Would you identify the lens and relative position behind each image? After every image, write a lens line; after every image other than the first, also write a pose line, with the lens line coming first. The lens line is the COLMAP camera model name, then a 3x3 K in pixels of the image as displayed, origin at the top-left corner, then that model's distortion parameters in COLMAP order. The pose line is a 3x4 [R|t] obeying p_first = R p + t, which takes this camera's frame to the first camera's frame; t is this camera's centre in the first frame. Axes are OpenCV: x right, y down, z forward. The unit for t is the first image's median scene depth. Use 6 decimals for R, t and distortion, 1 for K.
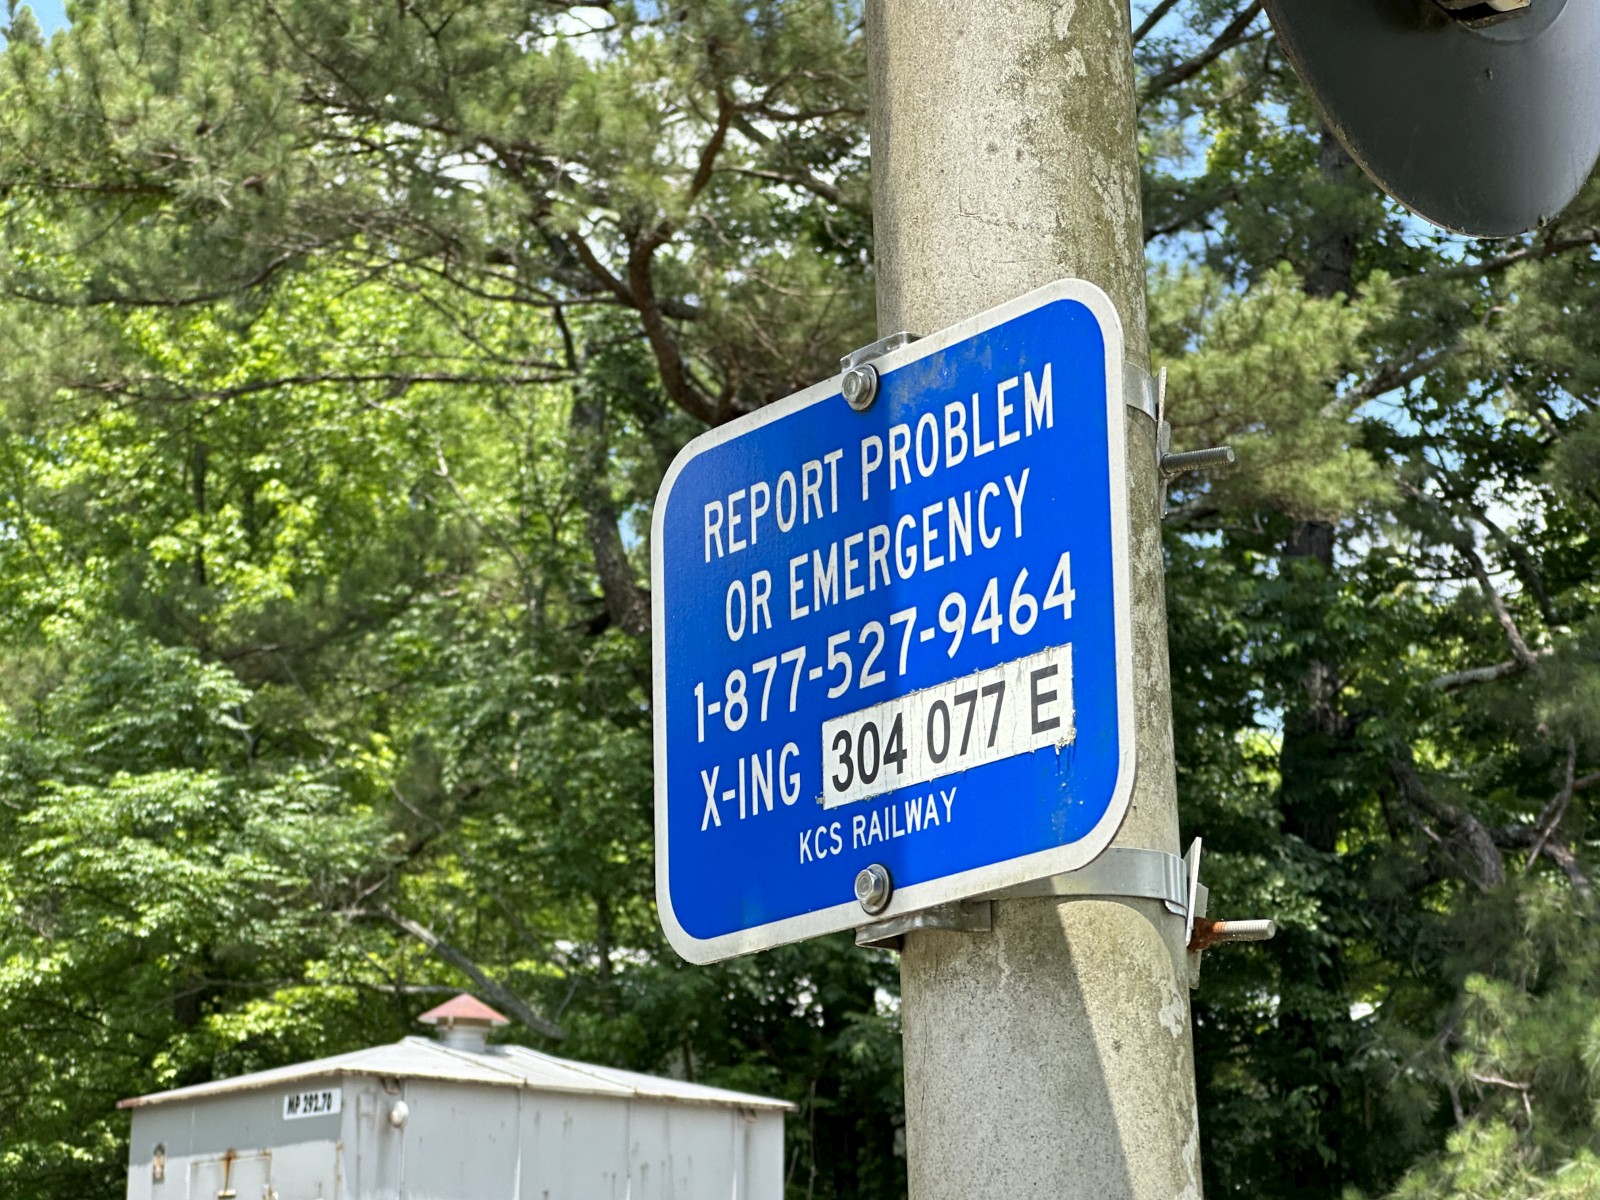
lens RADIAL K [[3578.5, 0, 771.1], [0, 3578.5, 597.7], [0, 0, 1]] dist [0.227873, 0.094573]
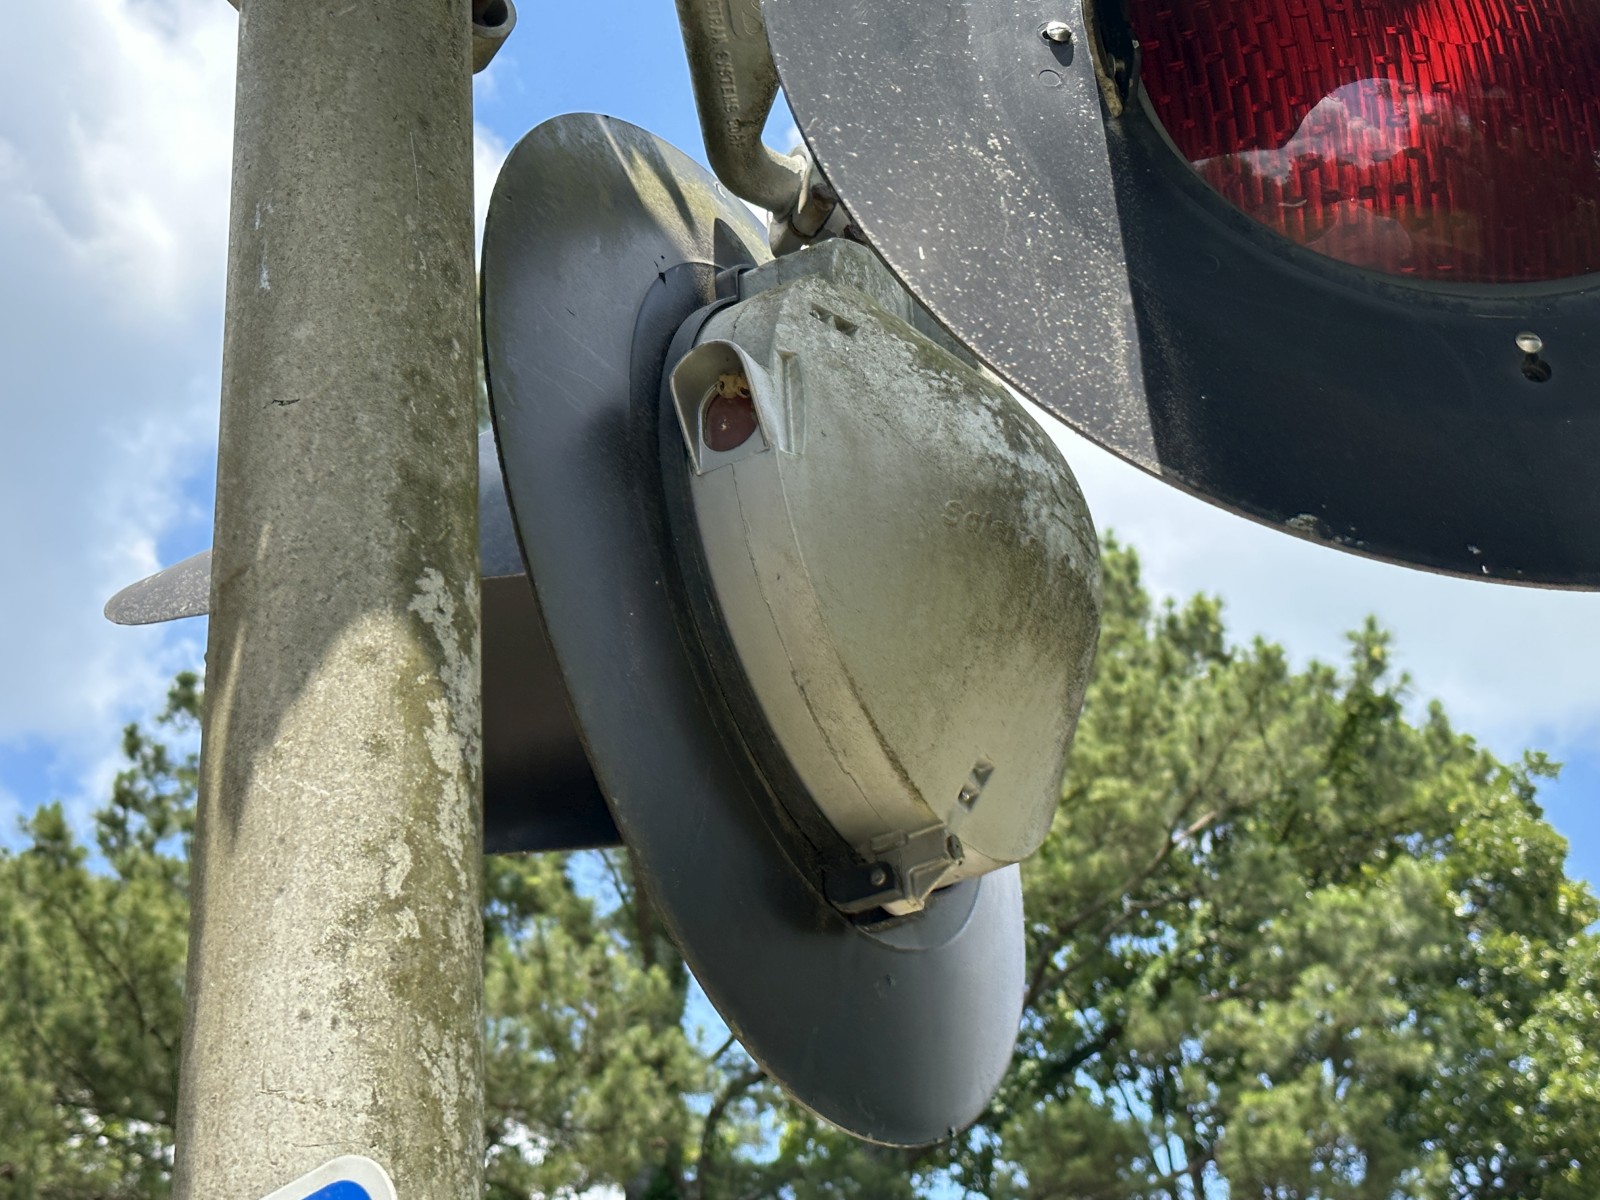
lens RADIAL K [[2707.4, 0, 800.0], [0, 2707.4, 600.0], [0, 0, 1]] dist [0.170851, -0.124138]
pose [[0.992097, 0.022867, 0.123372, 0.004506], [0.017050, 0.949564, -0.313109, -0.000466], [-0.124309, 0.312738, 0.941670, 0.014965]]
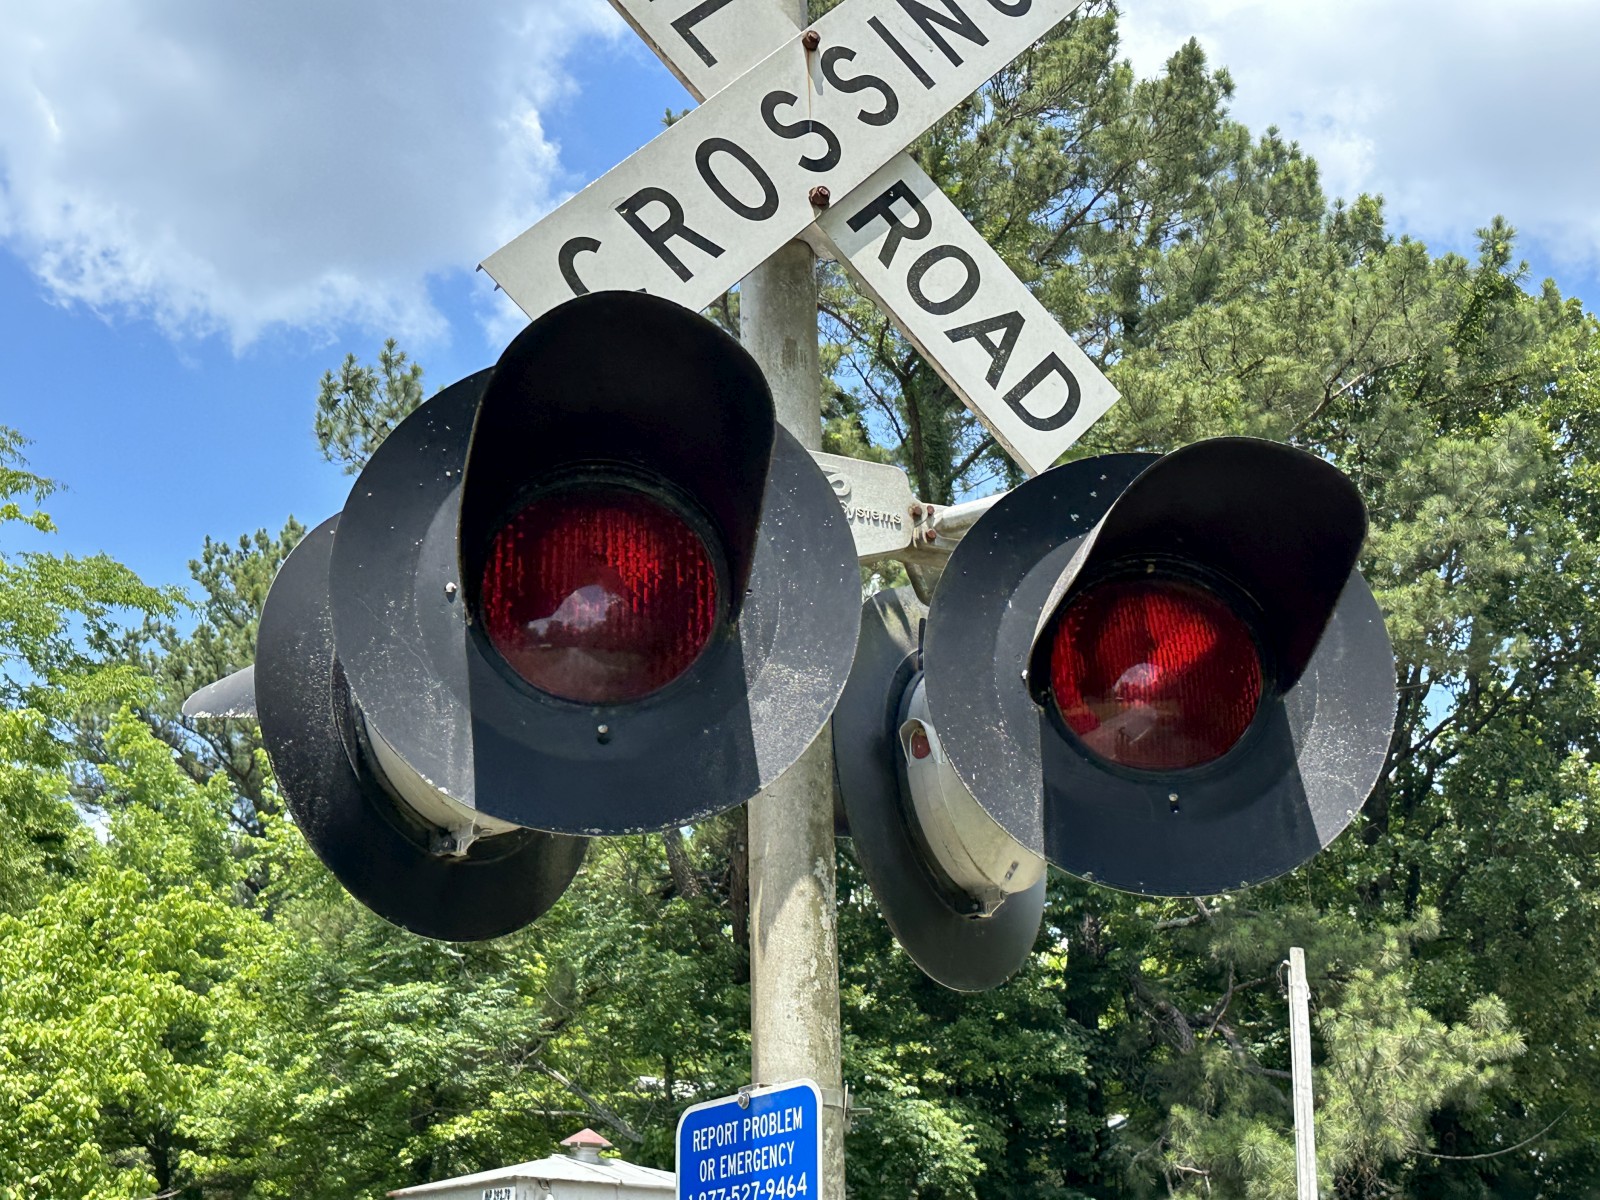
lens RADIAL K [[2122.5, 0, 822.0], [0, 2122.5, 587.4], [0, 0, 1]] dist [0.203251, -0.430471]
pose [[0.999735, 0.006681, 0.022036, 0.002187], [-0.003898, 0.992276, -0.123991, -0.012090], [-0.022694, 0.123872, 0.992039, -0.039692]]
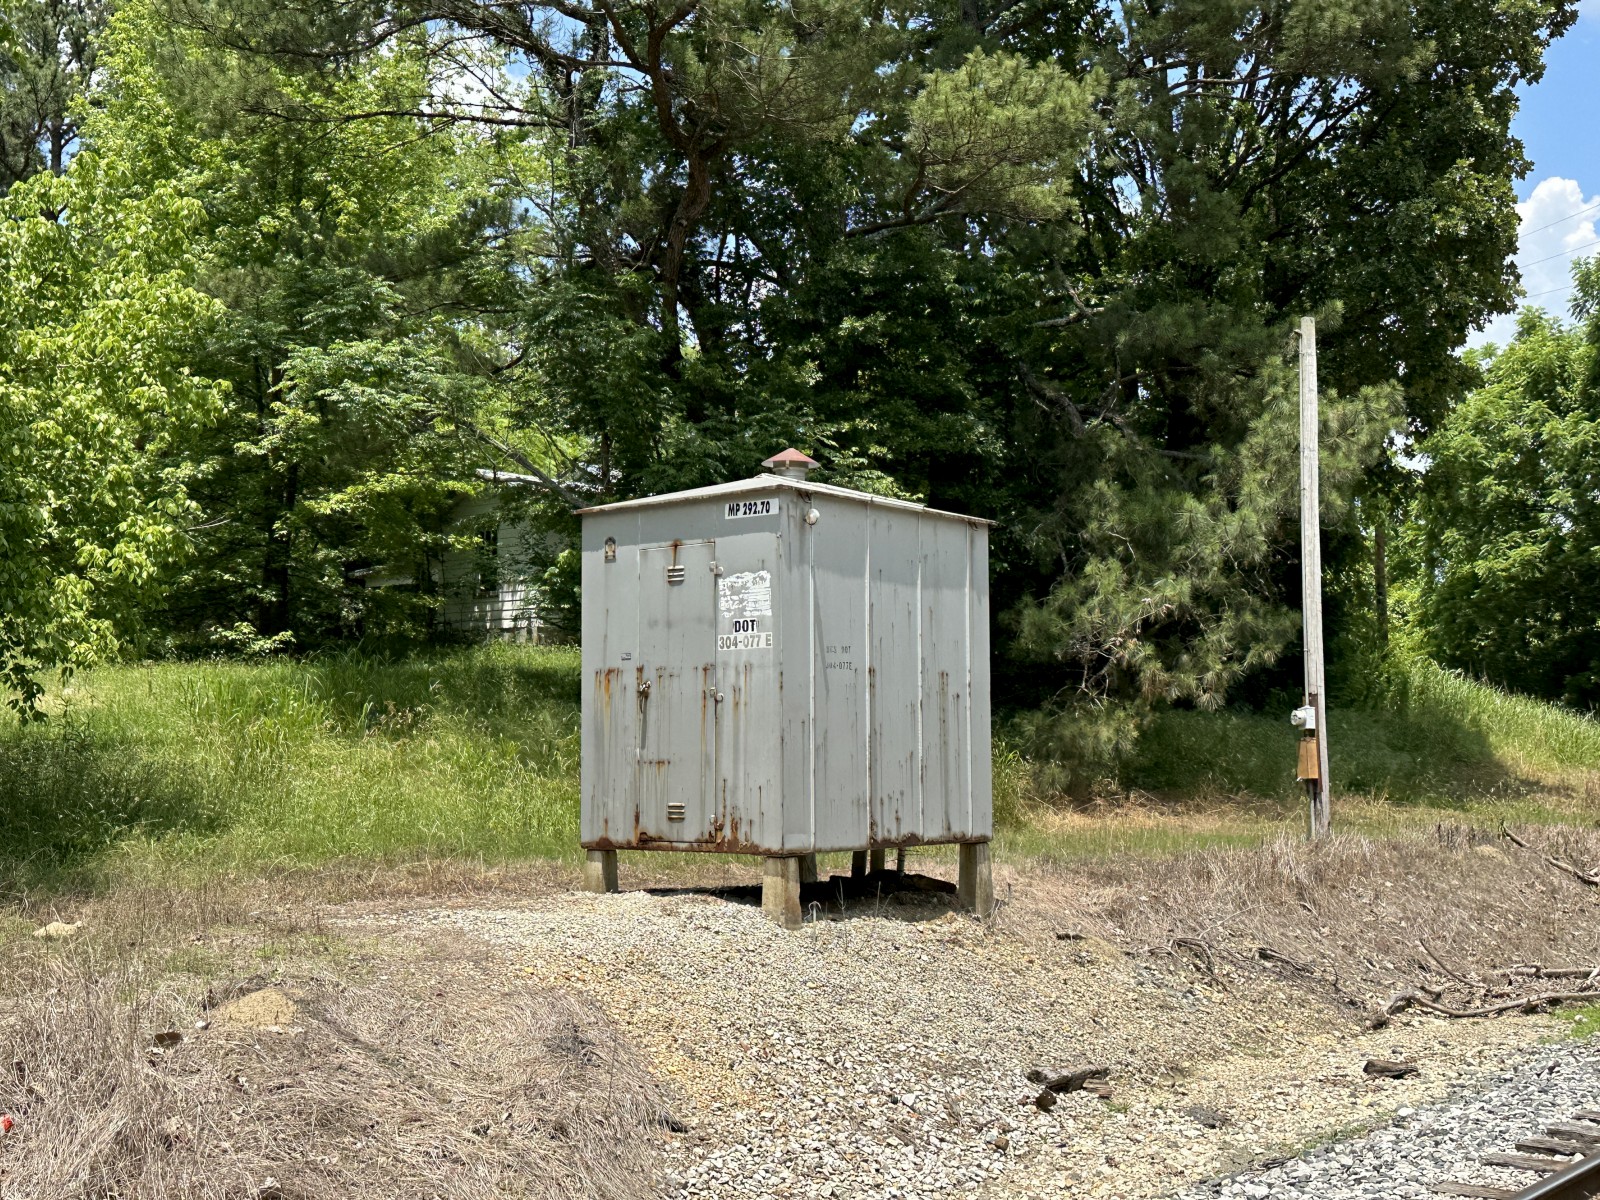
lens RADIAL K [[1780.7, 0, 791.4], [0, 1780.7, 613.9], [0, 0, 1]] dist [0.197365, -0.437073]
pose [[0.980042, 0.004201, 0.198746, -0.136394], [-0.035896, 0.987082, 0.156141, 0.035273], [-0.195522, -0.160159, 0.967533, 0.142607]]
